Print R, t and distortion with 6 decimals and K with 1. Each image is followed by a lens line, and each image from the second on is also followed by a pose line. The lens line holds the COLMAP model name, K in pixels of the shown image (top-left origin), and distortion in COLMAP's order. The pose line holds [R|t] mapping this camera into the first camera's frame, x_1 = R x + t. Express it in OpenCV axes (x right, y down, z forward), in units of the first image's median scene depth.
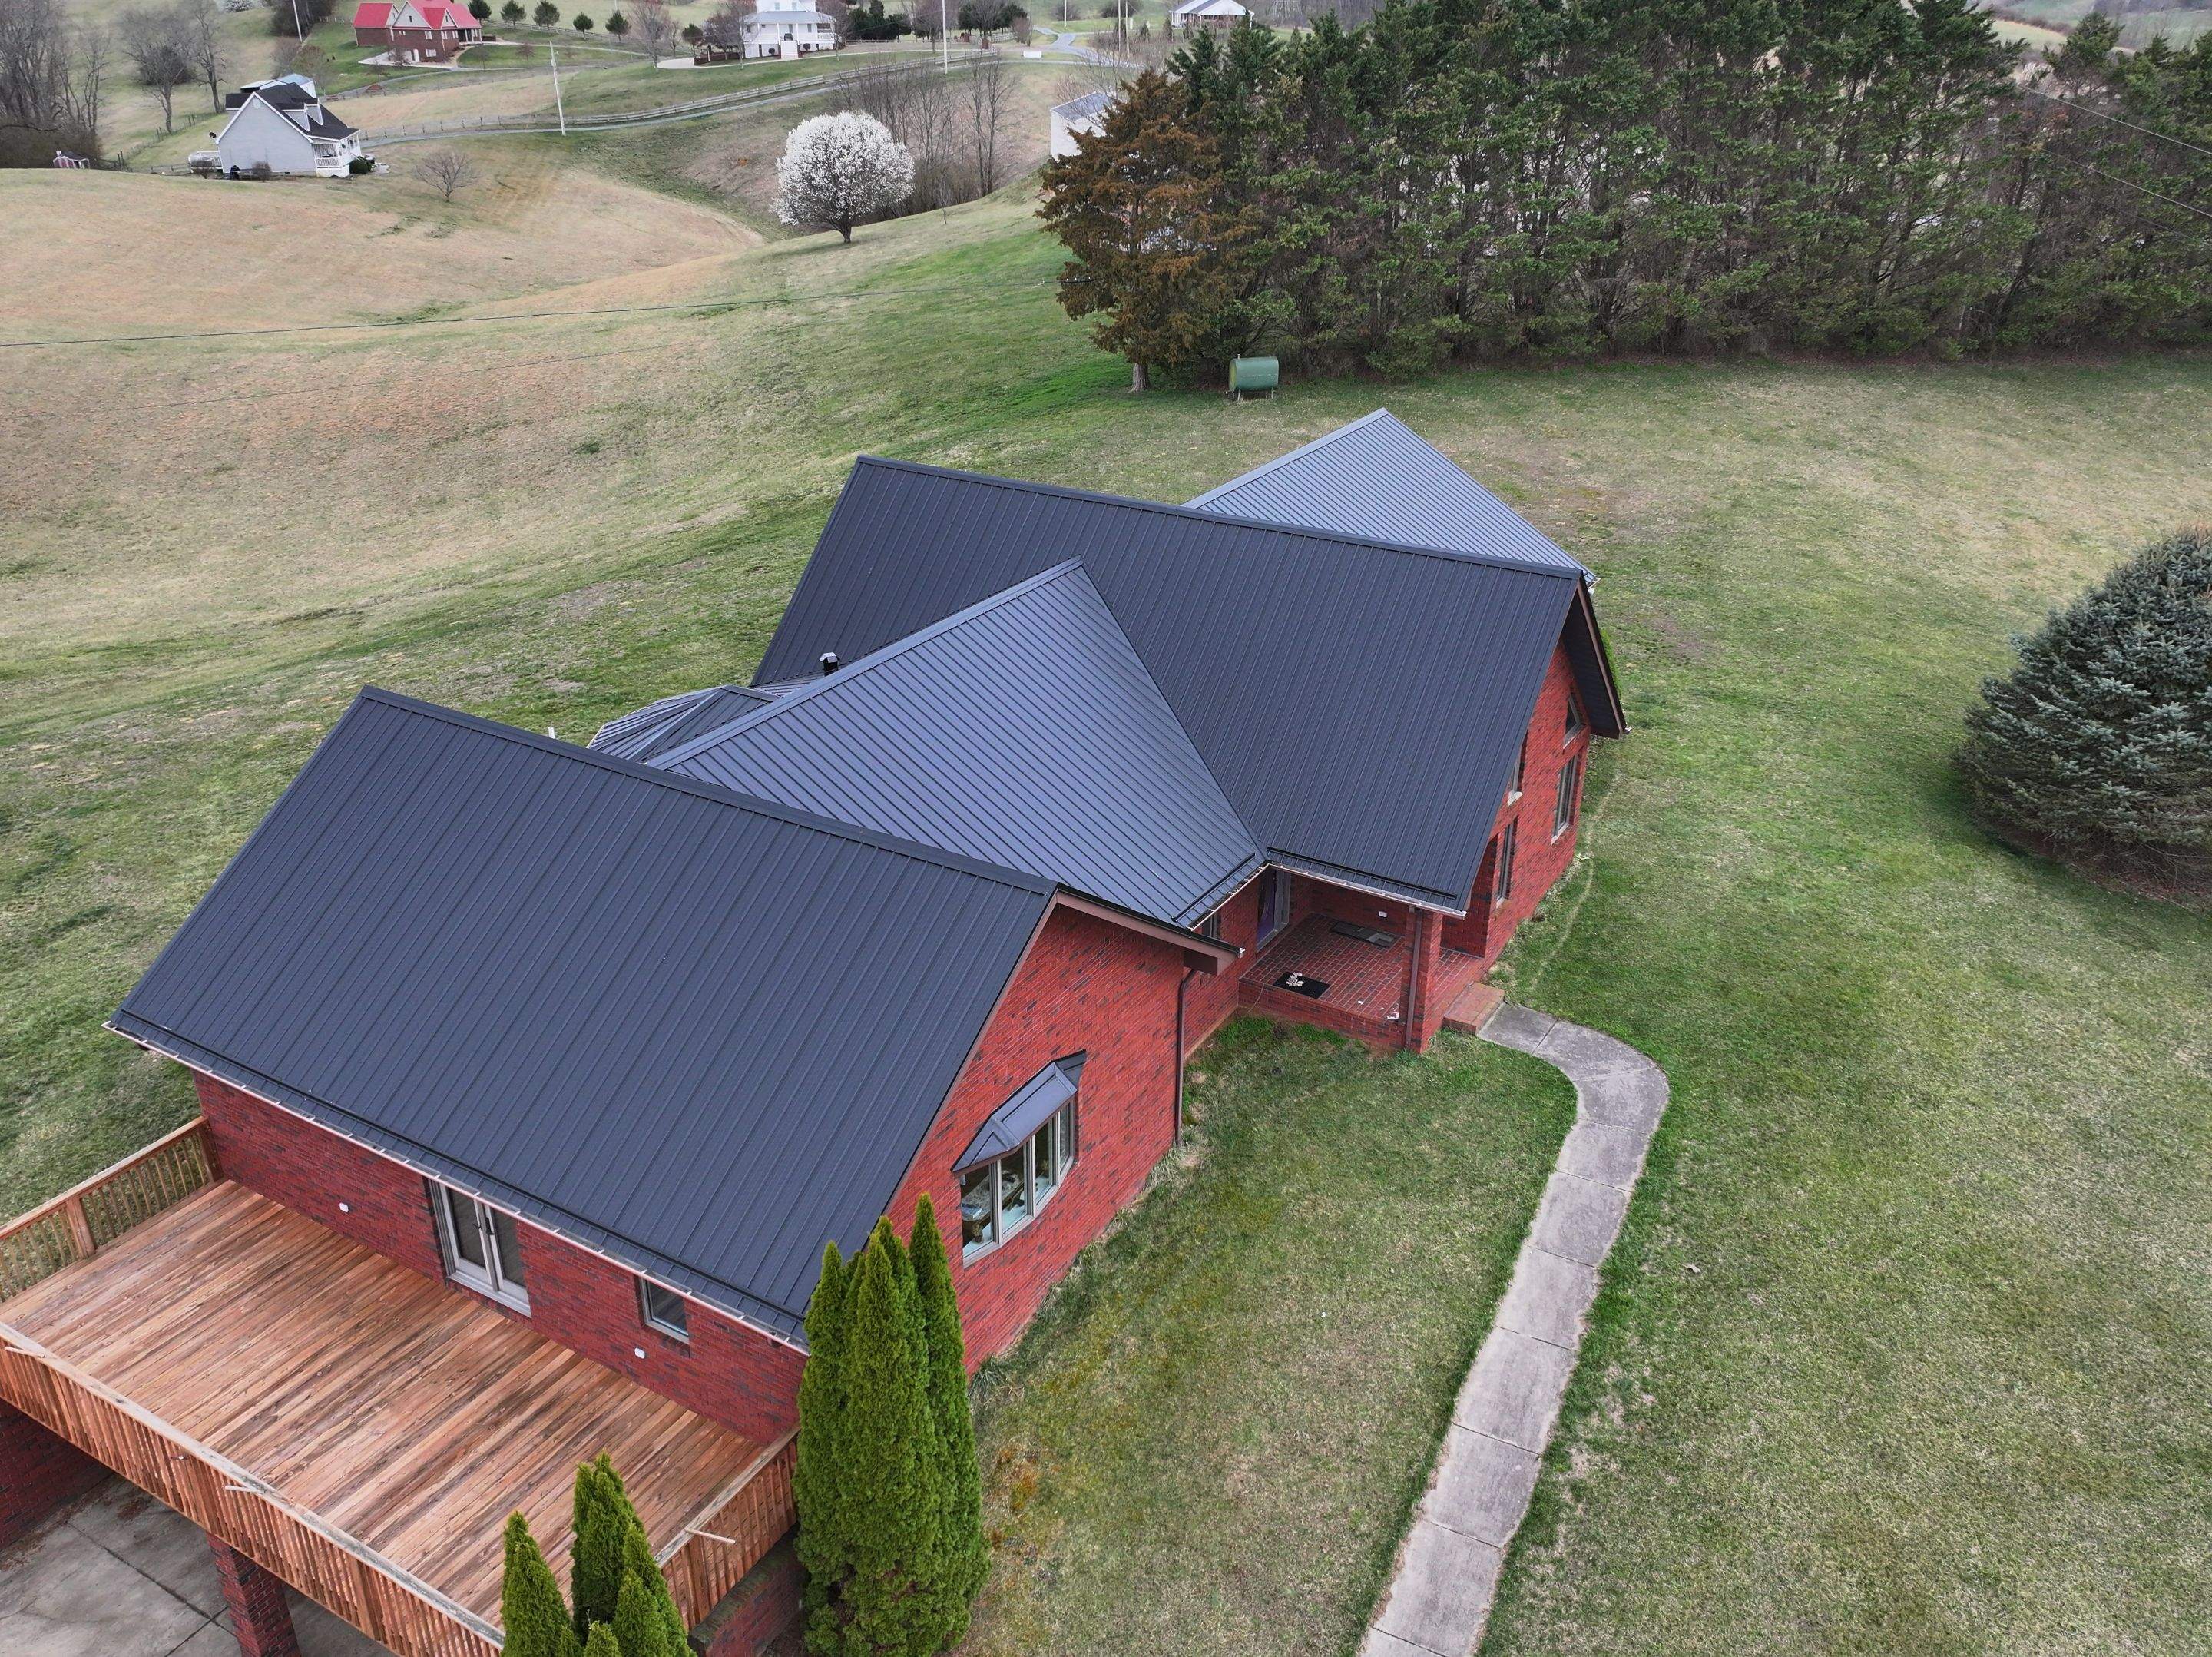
lens RADIAL K [[1797.7, 0, 1107.4], [0, 1797.7, 842.4], [0, 0, 1]] dist [-0.003545, 0.017056]
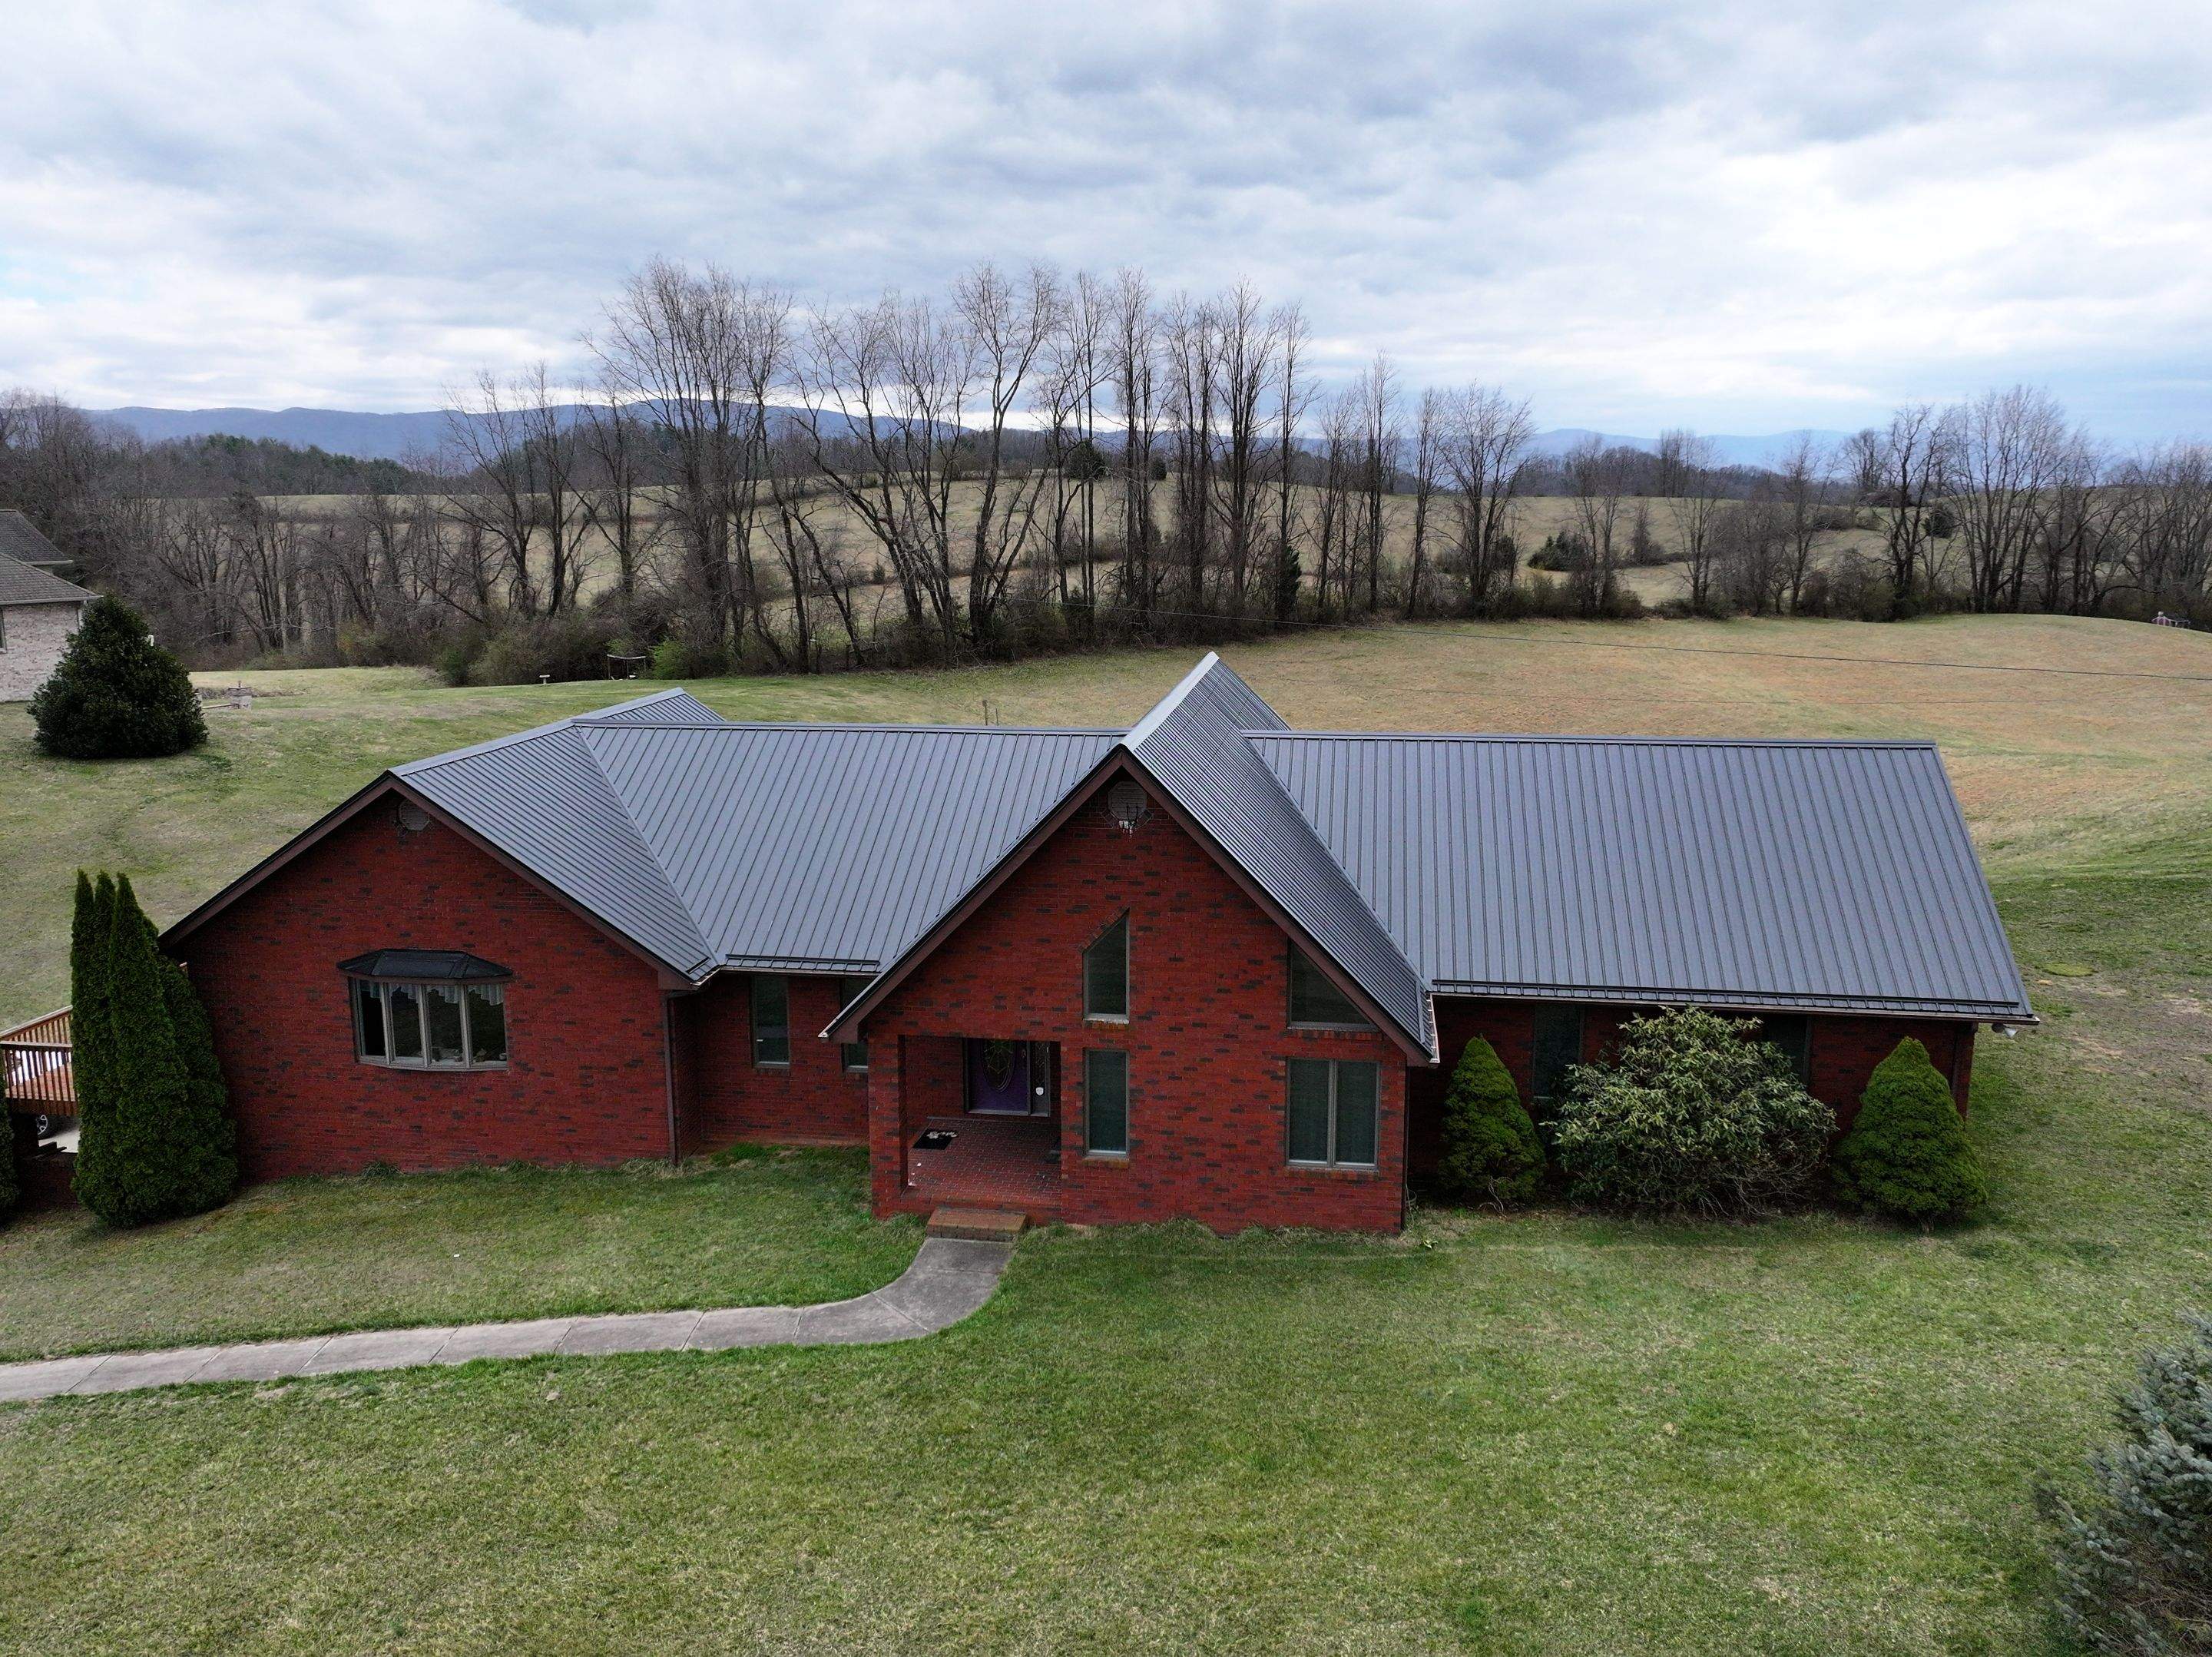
lens RADIAL K [[1797.7, 0, 1105.3], [0, 1797.7, 837.4], [0, 0, 1]] dist [-0.003545, 0.017056]
pose [[0.387014, 0.171220, -0.906037, 1.152976], [-0.403644, 0.914916, 0.000482, -0.121738], [0.829031, 0.365530, 0.423197, 0.731714]]
